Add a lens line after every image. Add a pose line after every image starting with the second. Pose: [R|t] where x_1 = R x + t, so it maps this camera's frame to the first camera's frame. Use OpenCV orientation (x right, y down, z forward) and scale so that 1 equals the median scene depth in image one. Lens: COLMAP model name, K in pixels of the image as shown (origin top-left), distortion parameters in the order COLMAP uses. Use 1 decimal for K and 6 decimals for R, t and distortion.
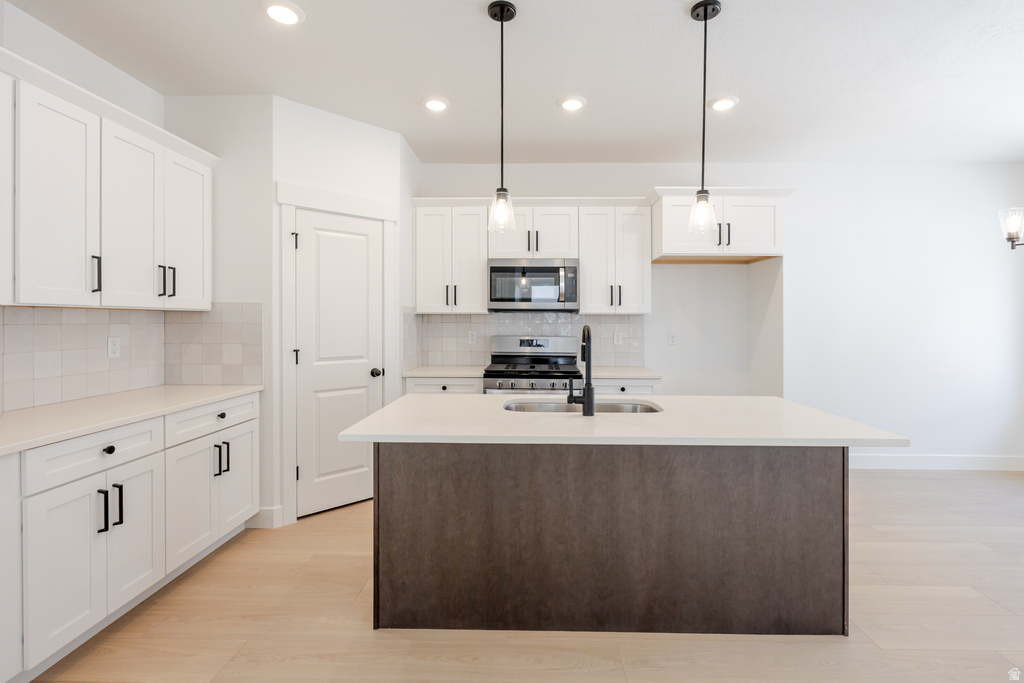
lens RADIAL K [[478.9, 0, 537.9], [0, 478.9, 315.5], [0, 0, 1]] dist [-0.004759, 0.000596]
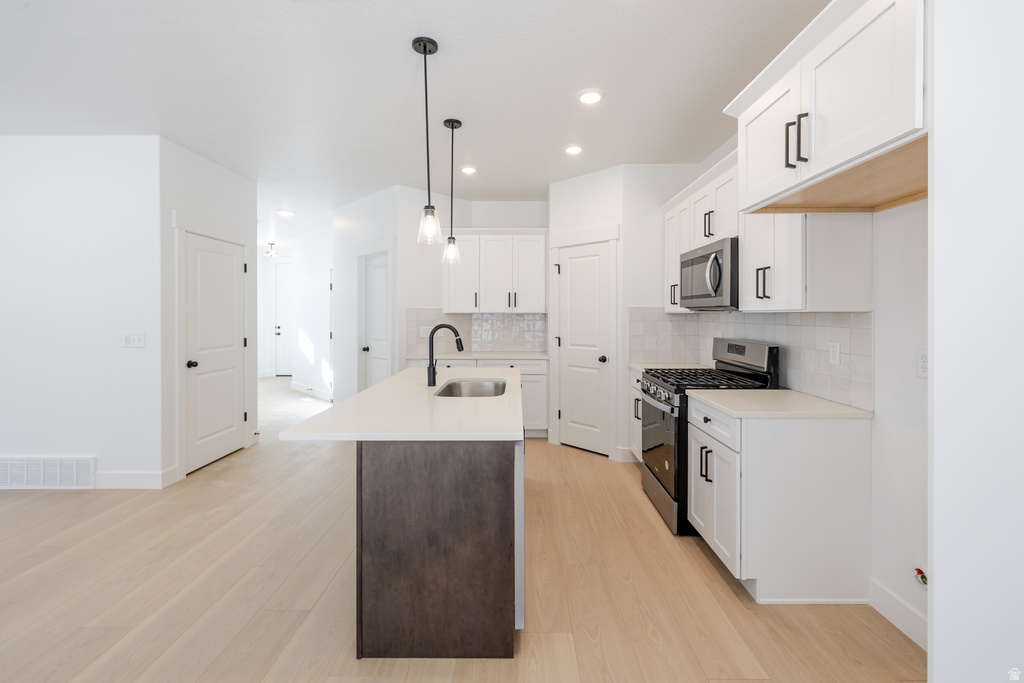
lens RADIAL K [[450.7, 0, 512.4], [0, 450.7, 316.3], [0, 0, 1]] dist [-0.004108, 0.000916]
pose [[-0.016243, 0.002355, -0.999865, 1.183225], [0.012059, 0.999925, 0.002159, -0.003517], [0.999795, -0.012022, -0.016270, 1.027507]]
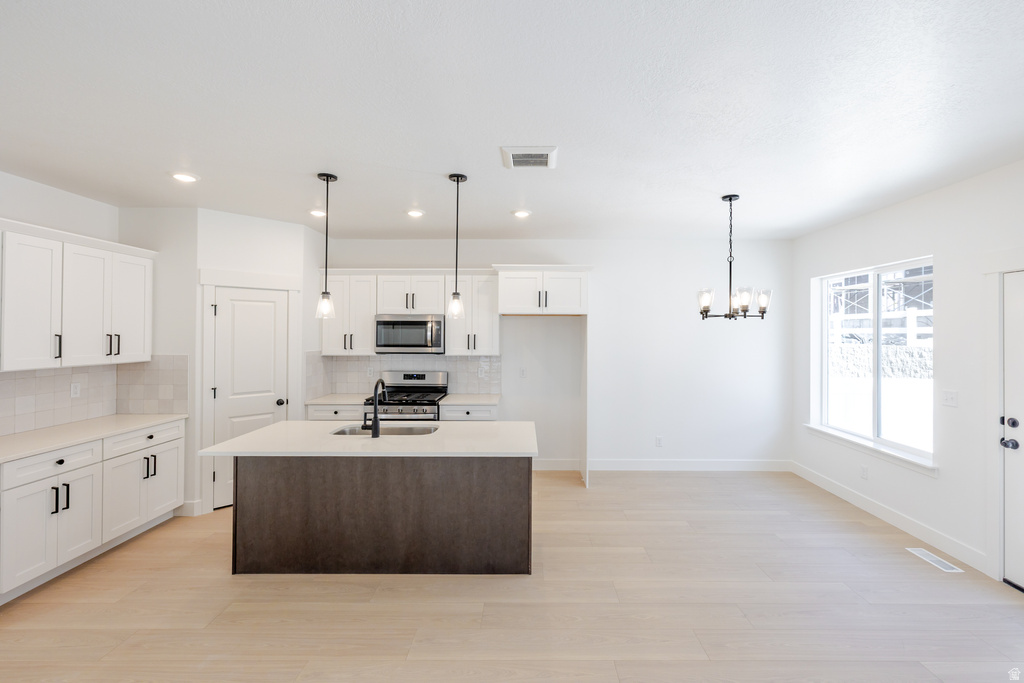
lens RADIAL K [[450.7, 0, 543.9], [0, 450.7, 321.3], [0, 0, 1]] dist [-0.004108, 0.000916]
pose [[0.999615, 0.000361, 0.027753, 0.499899], [0.000062, 0.999884, -0.015238, -0.122265], [-0.027755, 0.015234, 0.999499, -0.408659]]
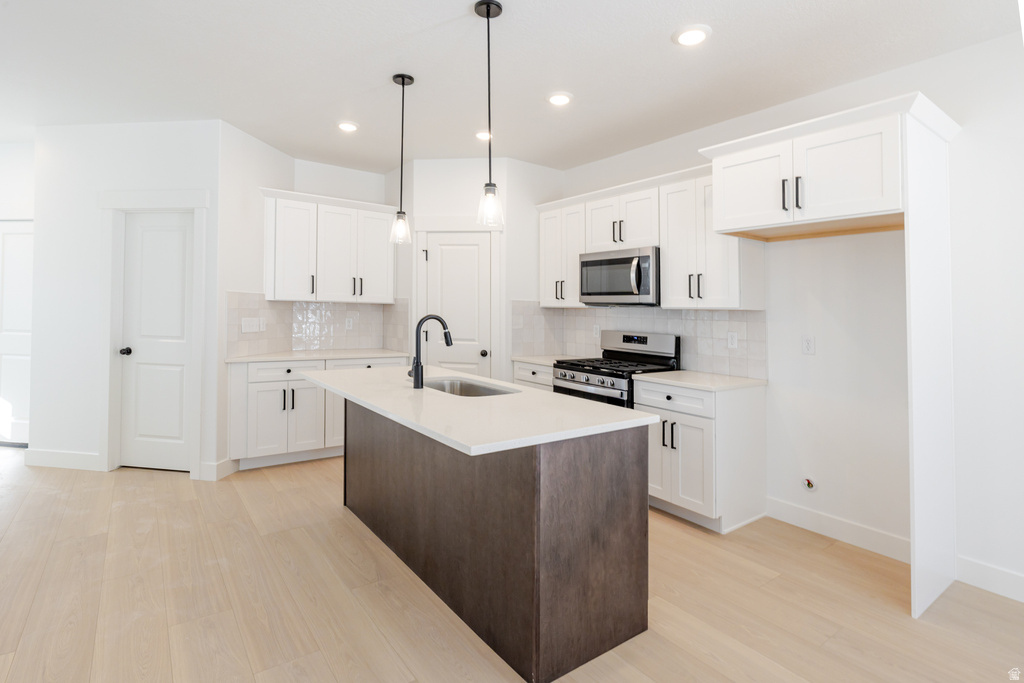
lens RADIAL K [[516.3, 0, 495.4], [0, 516.3, 298.2], [0, 0, 1]] dist [-0.003615, -0.000620]
pose [[0.583828, -0.008232, -0.811836, 1.038763], [-0.012554, 0.999738, -0.019165, 0.000296], [0.811781, 0.021381, 0.583571, 0.310677]]
